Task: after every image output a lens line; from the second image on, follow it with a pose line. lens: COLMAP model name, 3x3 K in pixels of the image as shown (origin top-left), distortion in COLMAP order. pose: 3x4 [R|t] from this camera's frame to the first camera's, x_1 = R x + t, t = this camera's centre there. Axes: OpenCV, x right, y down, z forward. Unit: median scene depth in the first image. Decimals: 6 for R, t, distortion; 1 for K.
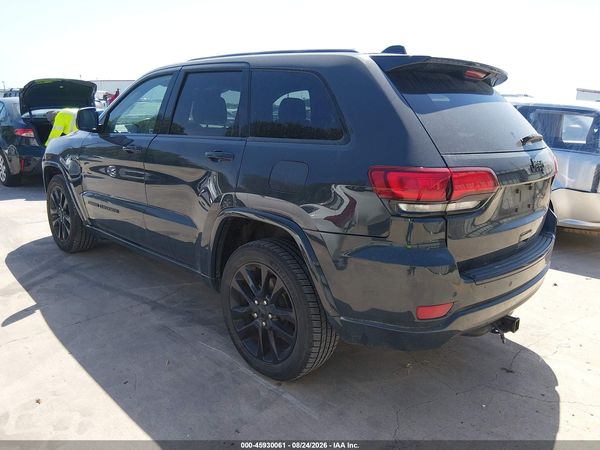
lens RADIAL K [[484.1, 0, 300.0], [0, 484.1, 225.0], [0, 0, 1]] dist [0.078819, -0.175304]
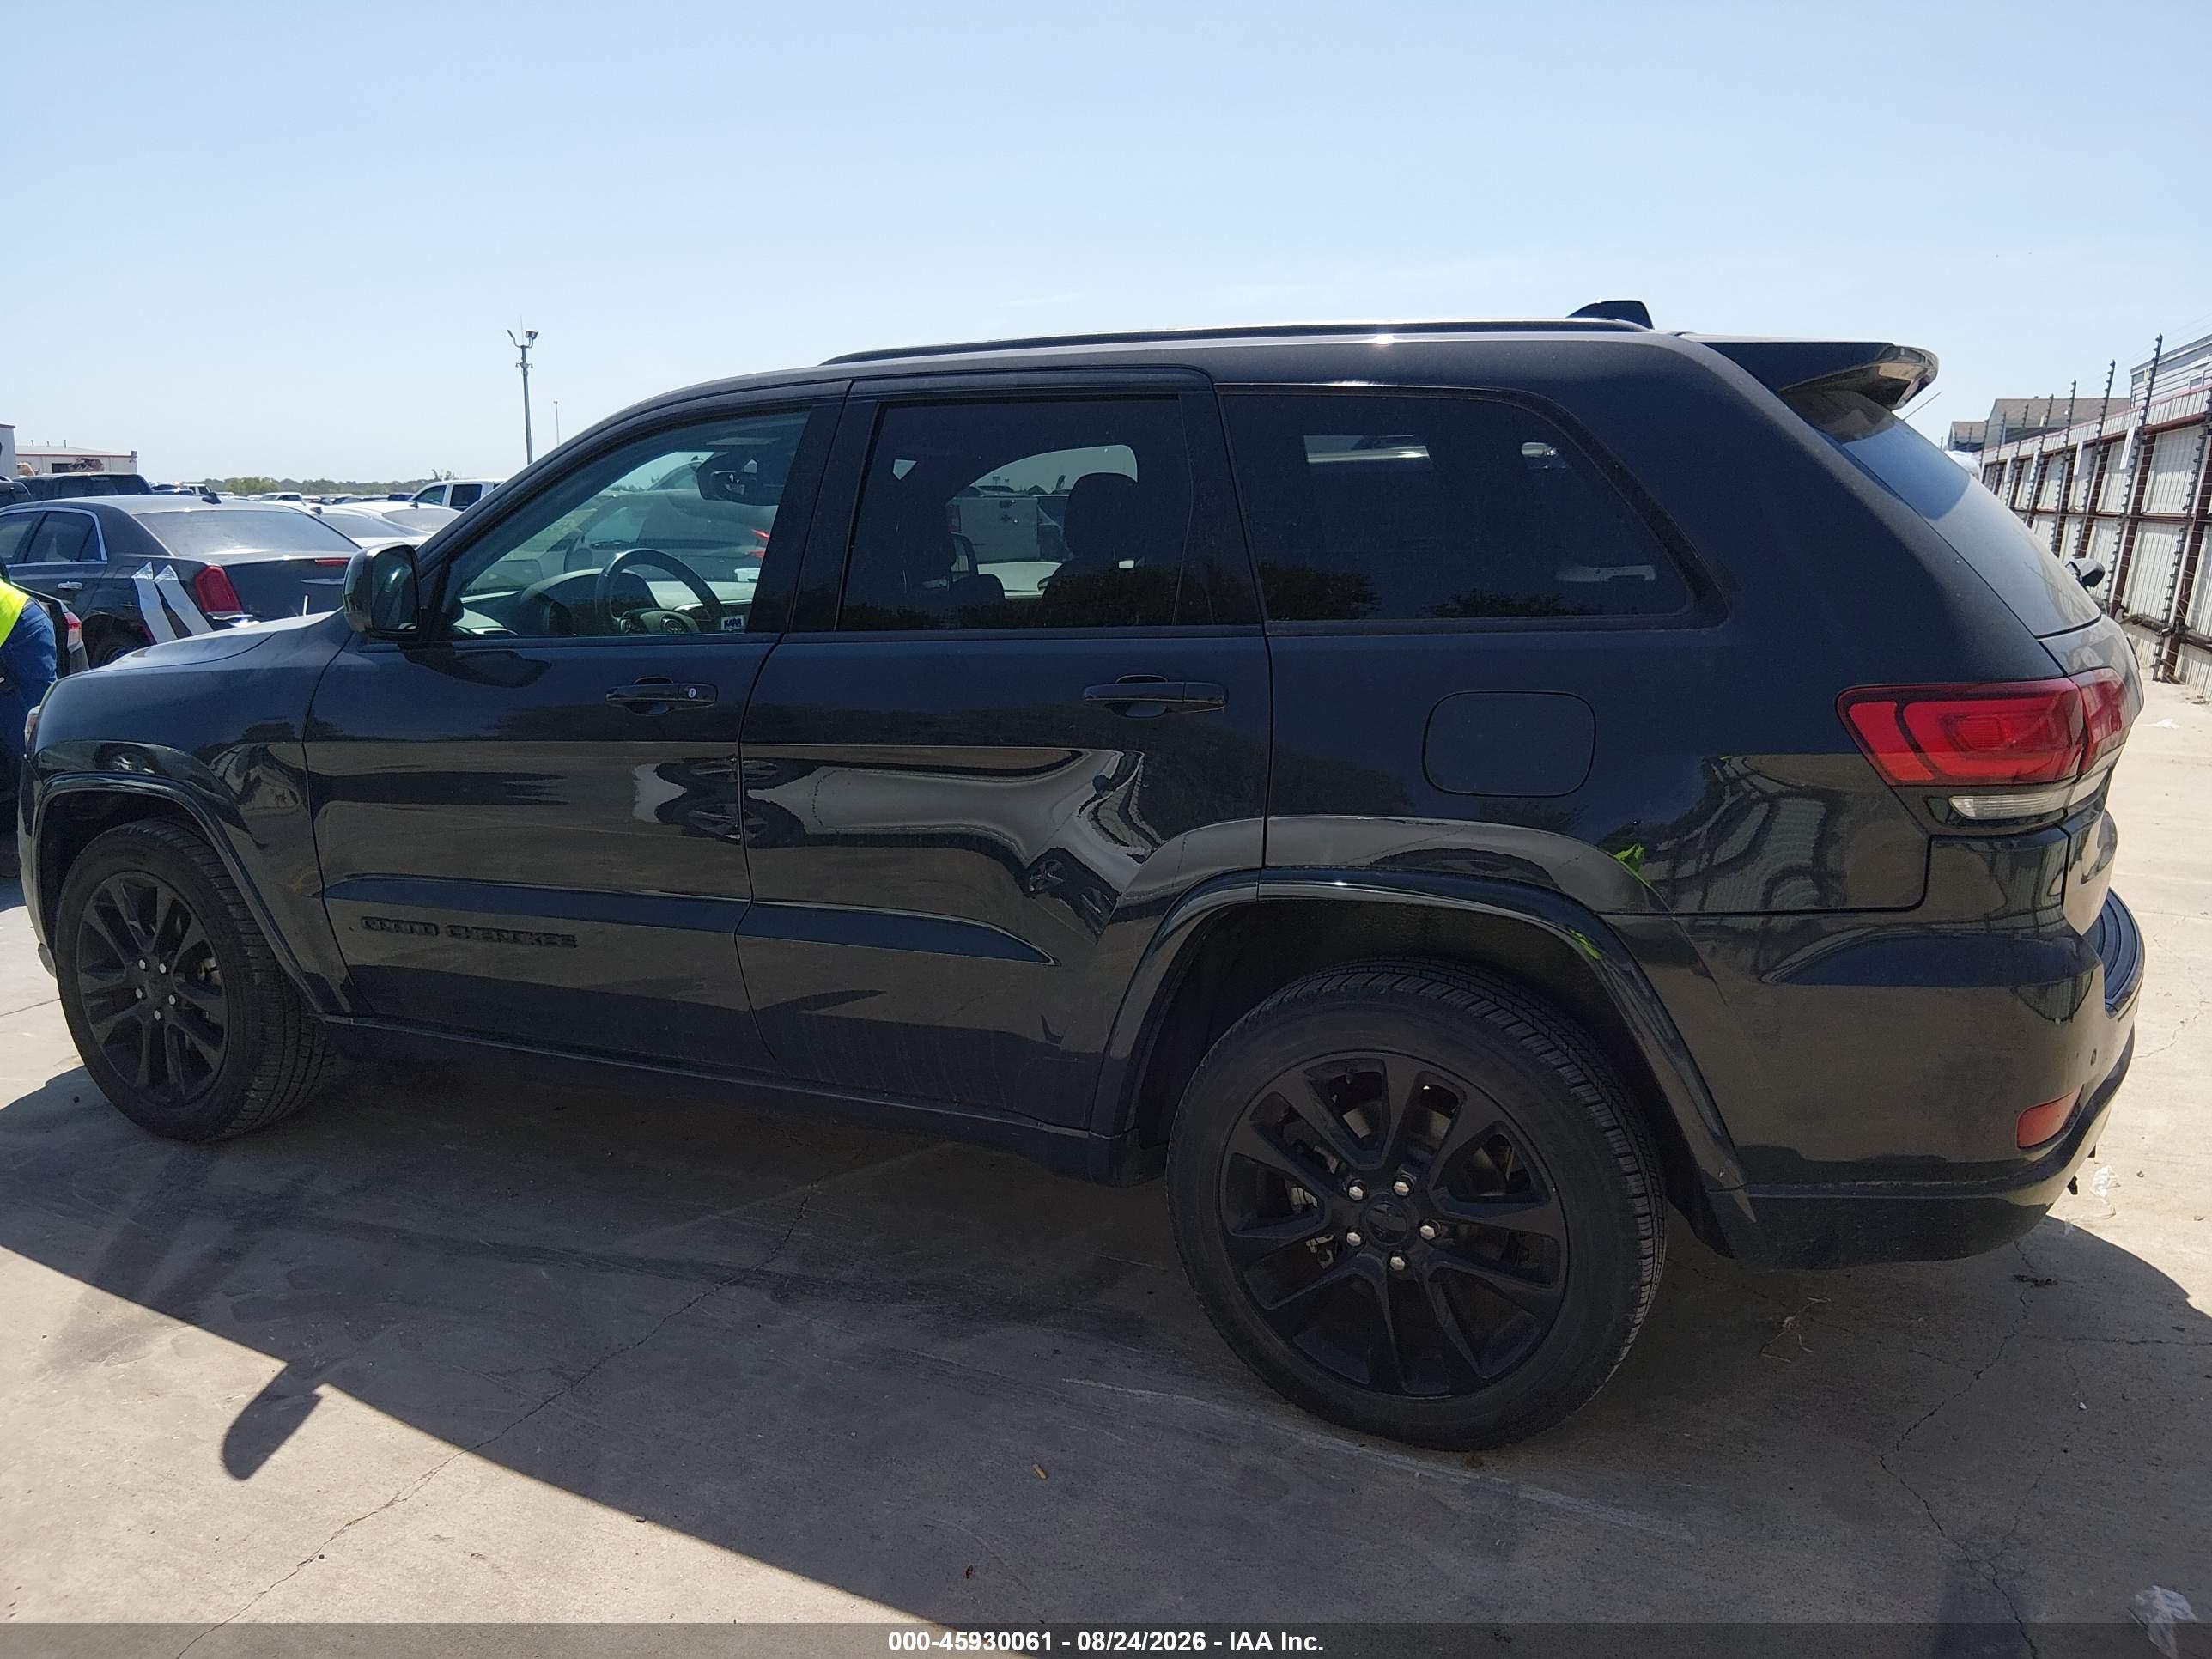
lens RADIAL K [[1784.7, 0, 1106.0], [0, 1784.7, 829.5], [0, 0, 1]] dist [0.078819, -0.175304]
pose [[0.947078, -0.097283, 0.305908, -0.532944], [0.110762, 0.993481, -0.026974, -0.040849], [-0.301290, 0.059429, 0.951679, 0.028549]]
